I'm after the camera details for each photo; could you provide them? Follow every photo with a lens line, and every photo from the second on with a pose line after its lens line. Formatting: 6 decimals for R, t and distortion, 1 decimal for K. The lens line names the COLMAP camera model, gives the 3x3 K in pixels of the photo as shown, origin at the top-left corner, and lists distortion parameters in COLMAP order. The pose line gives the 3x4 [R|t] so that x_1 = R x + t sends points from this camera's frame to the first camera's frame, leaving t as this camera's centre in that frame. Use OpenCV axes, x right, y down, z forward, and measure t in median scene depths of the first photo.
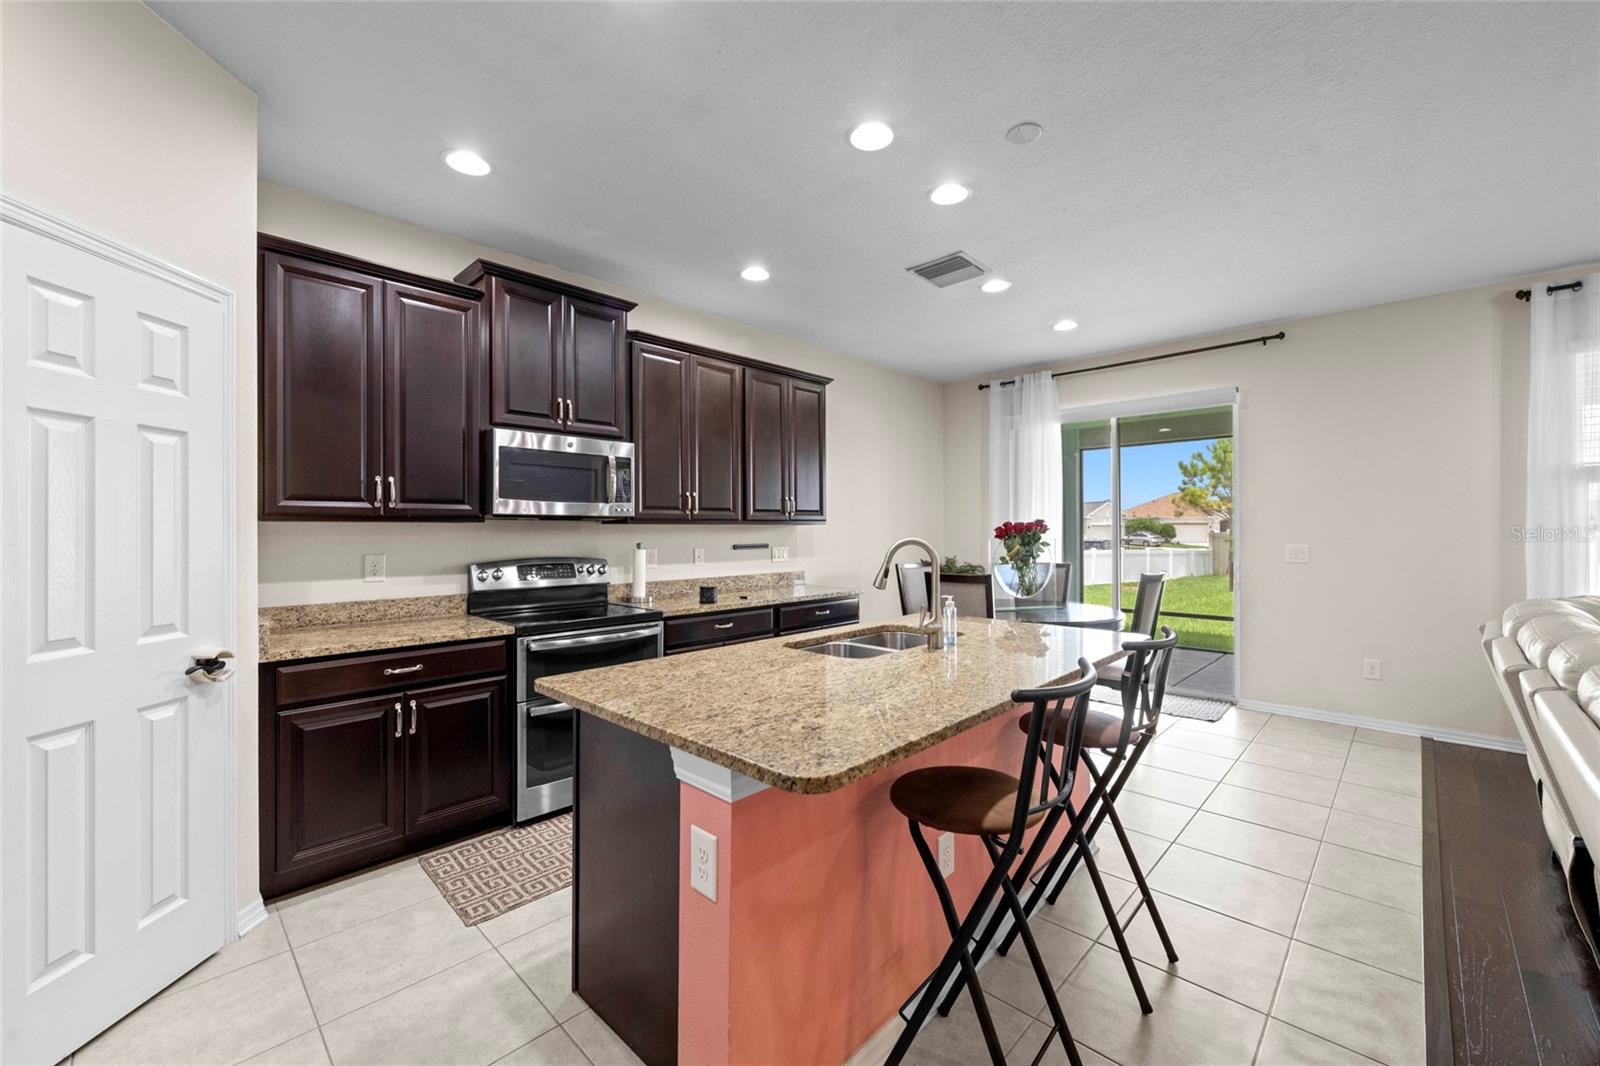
lens RADIAL K [[633.4, 0, 798.9], [0, 633.4, 532.4], [0, 0, 1]] dist [0.000802, -0.000036]
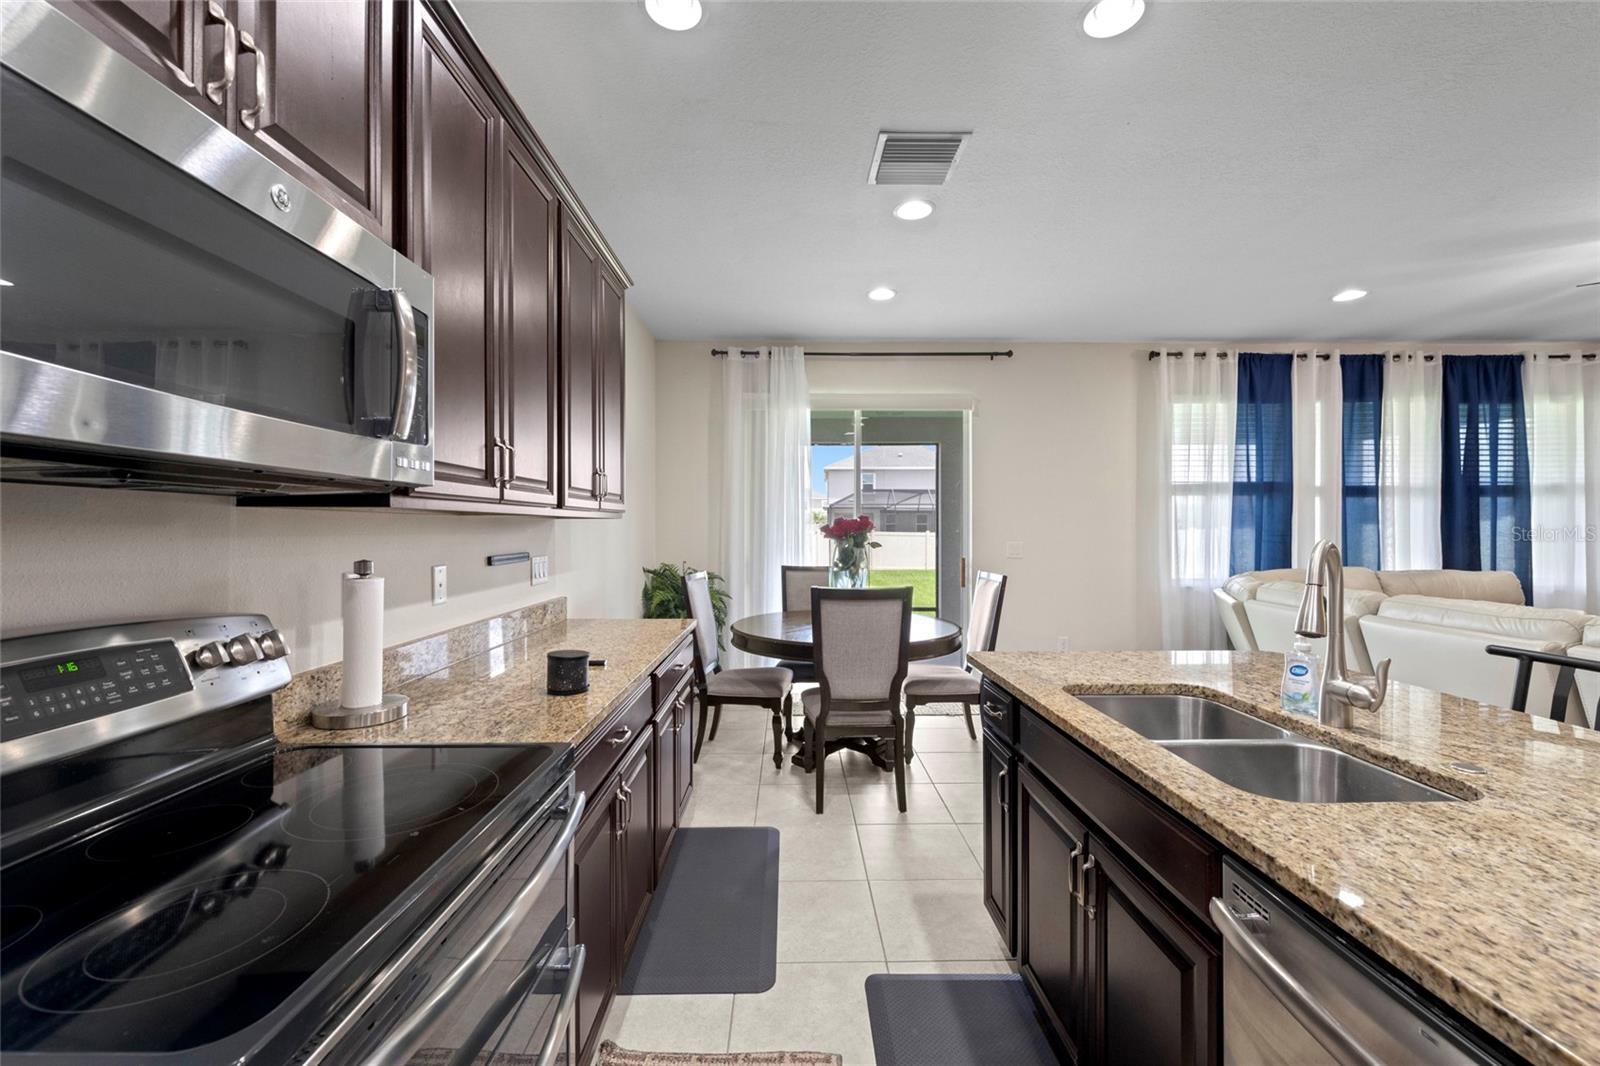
lens RADIAL K [[633.7, 0, 797.0], [0, 633.7, 531.2], [0, 0, 1]] dist [-0.000741, -0.000509]
pose [[0.710756, -0.000423, 0.703439, -0.364000], [0.001367, 0.999999, -0.000781, 0.000411], [-0.703437, 0.001517, 0.710756, 0.611655]]
